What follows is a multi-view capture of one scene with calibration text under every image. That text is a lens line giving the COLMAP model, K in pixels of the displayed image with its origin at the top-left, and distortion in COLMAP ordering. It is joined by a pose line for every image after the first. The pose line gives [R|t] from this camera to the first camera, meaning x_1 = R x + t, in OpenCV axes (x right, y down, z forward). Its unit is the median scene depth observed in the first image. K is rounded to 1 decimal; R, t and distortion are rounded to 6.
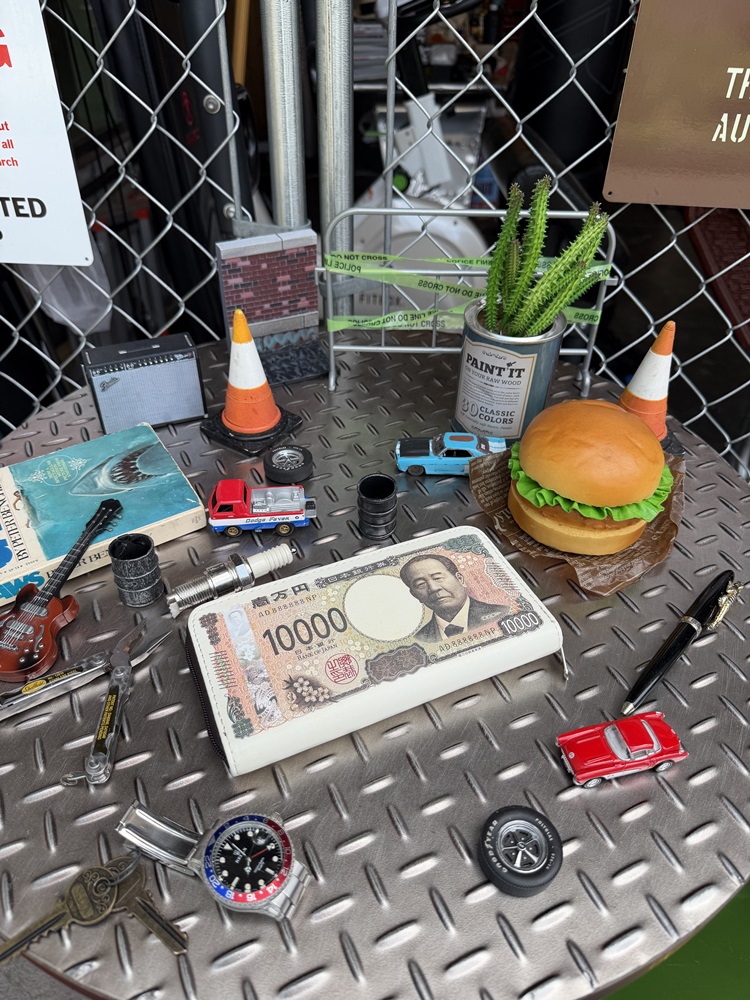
lens RADIAL K [[700.1, 0, 355.7], [0, 700.1, 502.5], [0, 0, 1]] dist [0.058409, -0.045193]
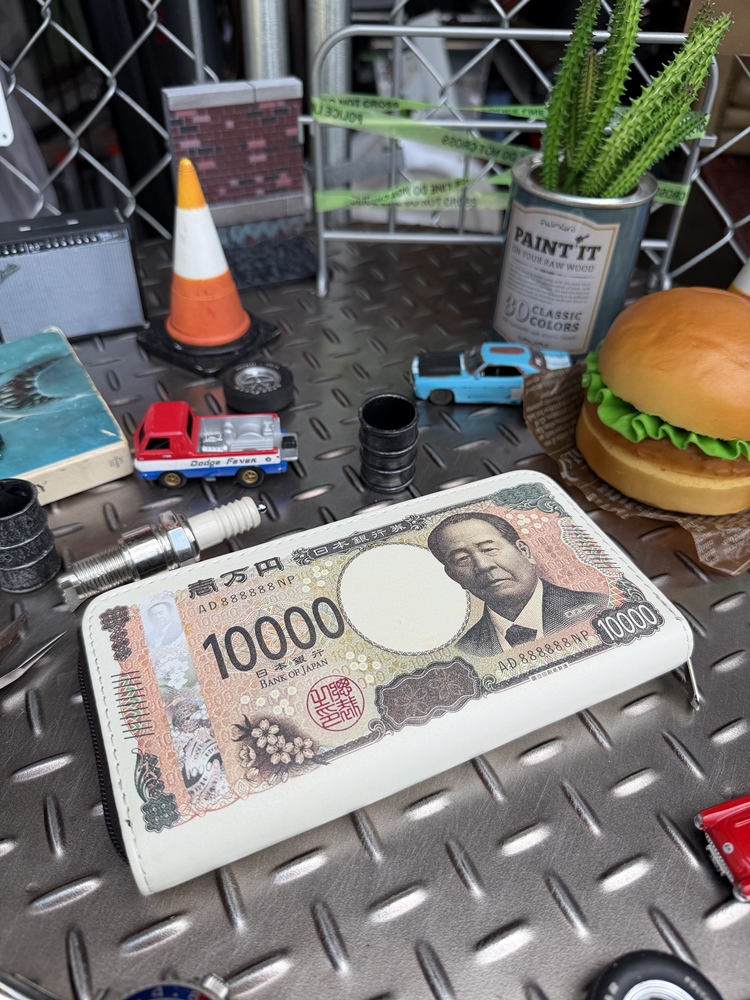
lens RADIAL K [[723.0, 0, 357.7], [0, 723.0, 501.3], [0, 0, 1]] dist [-0.007304, -0.051359]
pose [[0.999934, 0.001183, 0.011399, -0.006351], [-0.001619, 0.999263, 0.038348, 0.035364], [-0.011345, -0.038364, 0.999199, 0.312840]]
